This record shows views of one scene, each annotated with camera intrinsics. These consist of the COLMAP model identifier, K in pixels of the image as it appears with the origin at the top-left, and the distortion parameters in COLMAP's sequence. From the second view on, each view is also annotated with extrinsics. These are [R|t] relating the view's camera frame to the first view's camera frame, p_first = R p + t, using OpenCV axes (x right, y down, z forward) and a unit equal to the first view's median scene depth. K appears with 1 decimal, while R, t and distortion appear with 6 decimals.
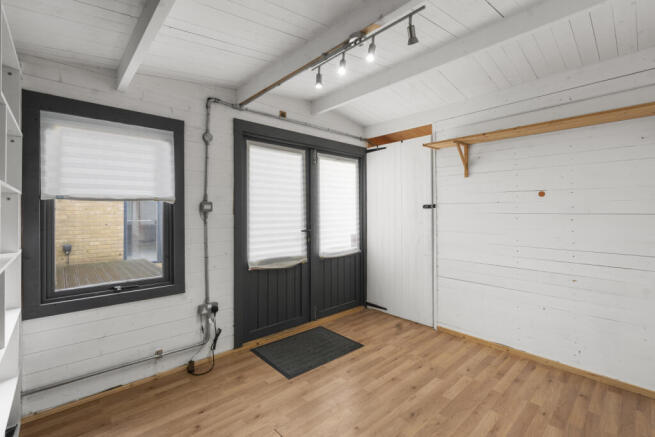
lens RADIAL K [[291.7, 0, 326.0], [0, 291.7, 212.2], [0, 0, 1]] dist [-0.000747, -0.000264]
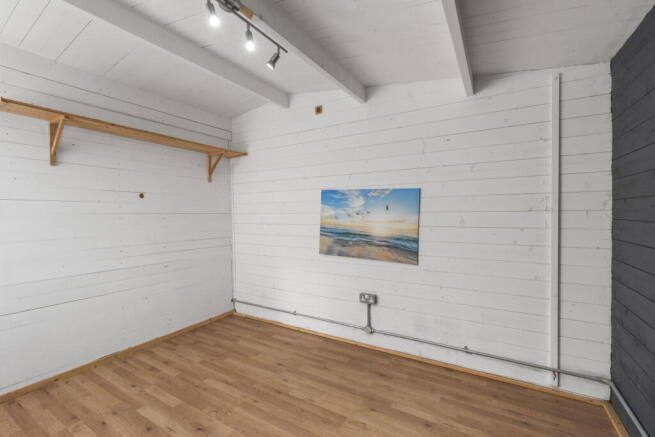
lens RADIAL K [[291.7, 0, 325.1], [0, 291.7, 218.9], [0, 0, 1]] dist [-0.000747, -0.000264]
pose [[-0.296928, -0.017351, 0.954742, -0.559229], [0.004839, 0.999795, 0.019675, 0.006901], [-0.954887, 0.010462, -0.296784, 0.714422]]
